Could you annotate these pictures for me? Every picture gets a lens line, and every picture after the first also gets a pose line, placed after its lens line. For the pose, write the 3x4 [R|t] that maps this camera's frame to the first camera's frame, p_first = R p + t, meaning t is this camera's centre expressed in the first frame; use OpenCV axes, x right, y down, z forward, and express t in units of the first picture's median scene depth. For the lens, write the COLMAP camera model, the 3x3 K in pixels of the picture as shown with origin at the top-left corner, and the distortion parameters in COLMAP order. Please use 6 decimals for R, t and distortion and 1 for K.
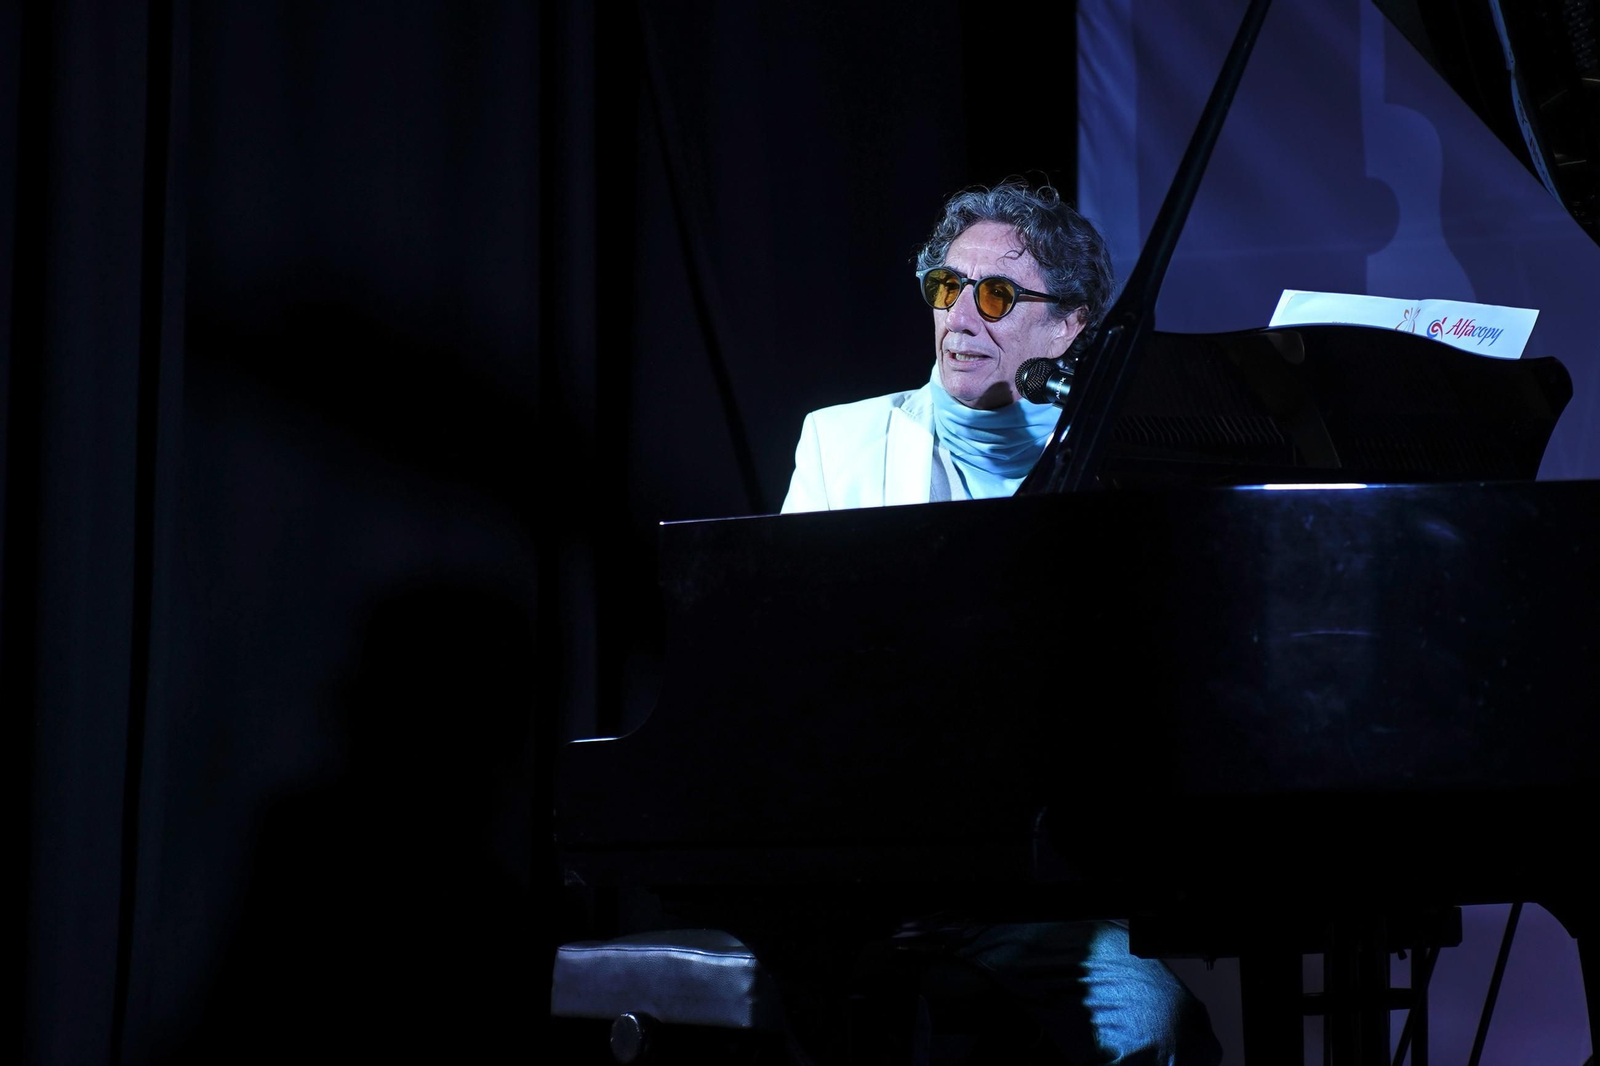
lens RADIAL K [[5858.1, 0, 809.6], [0, 5858.1, 533.6], [0, 0, 1]] dist [0.093150, 0.000000]
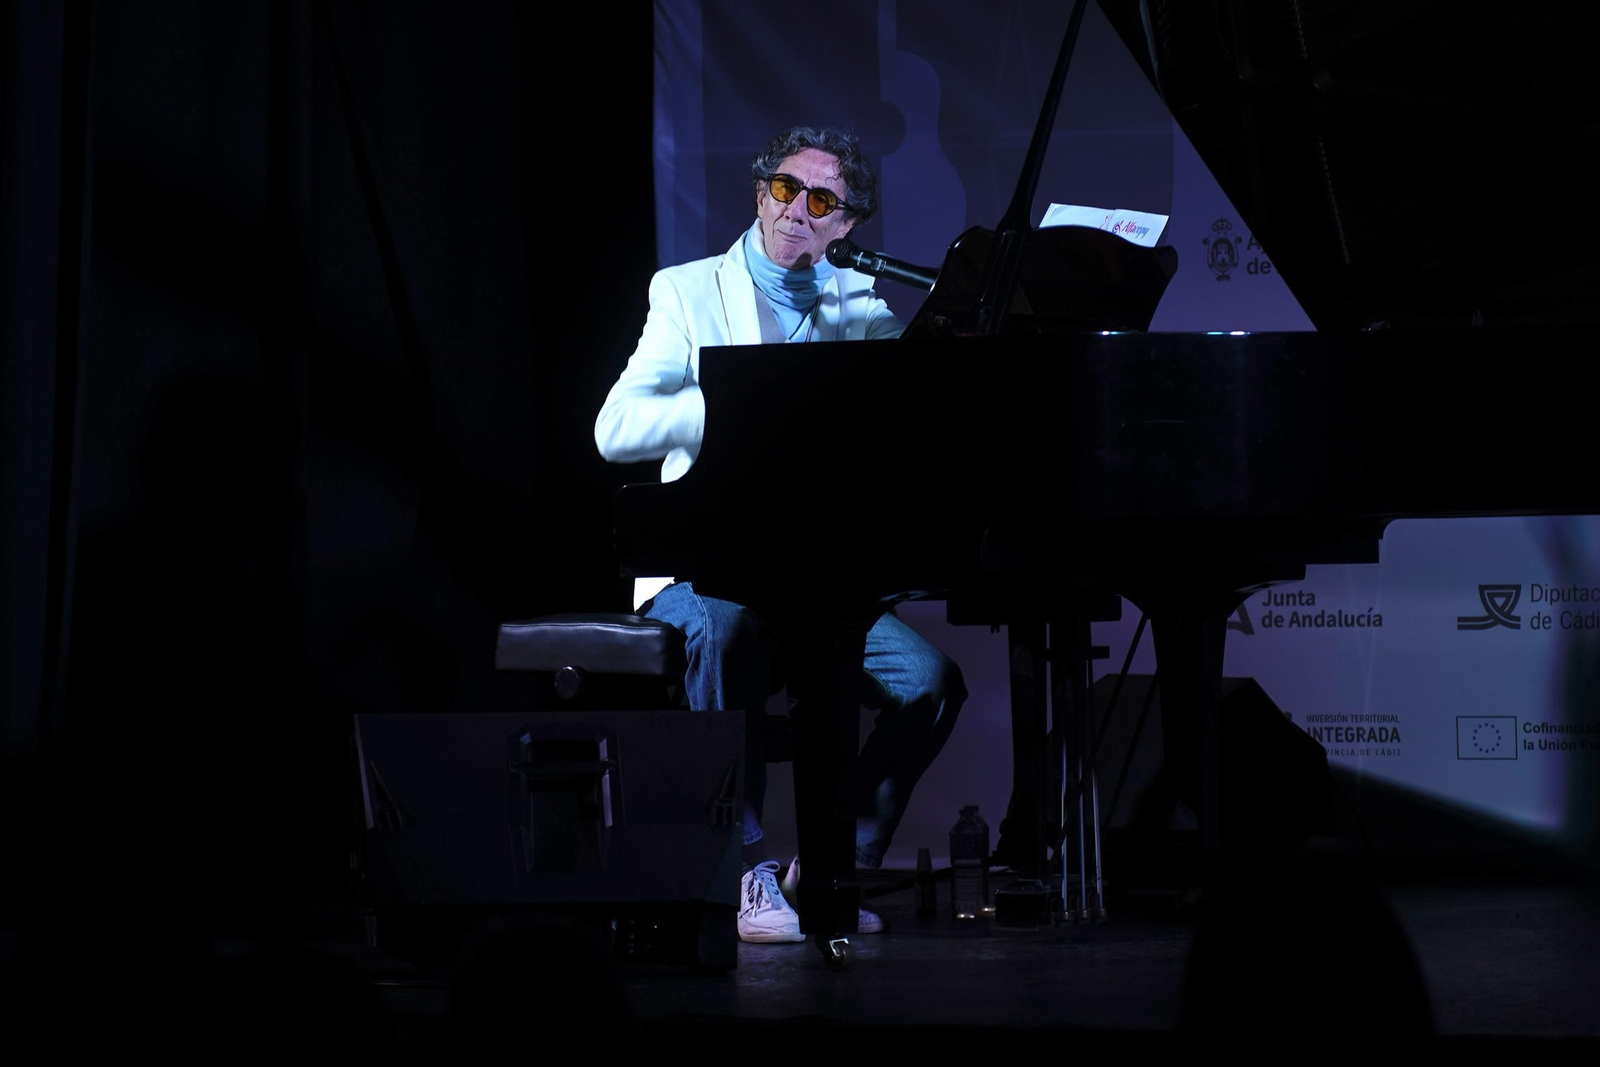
lens RADIAL K [[5858.1, 0, 804.0], [0, 5858.1, 530.4], [0, 0, 1]] dist [0.093150, 0.000000]
pose [[0.968956, 0.006246, 0.247154, -0.350352], [-0.015349, 0.999272, 0.034923, -0.007264], [-0.246756, -0.037632, 0.968347, -0.485899]]
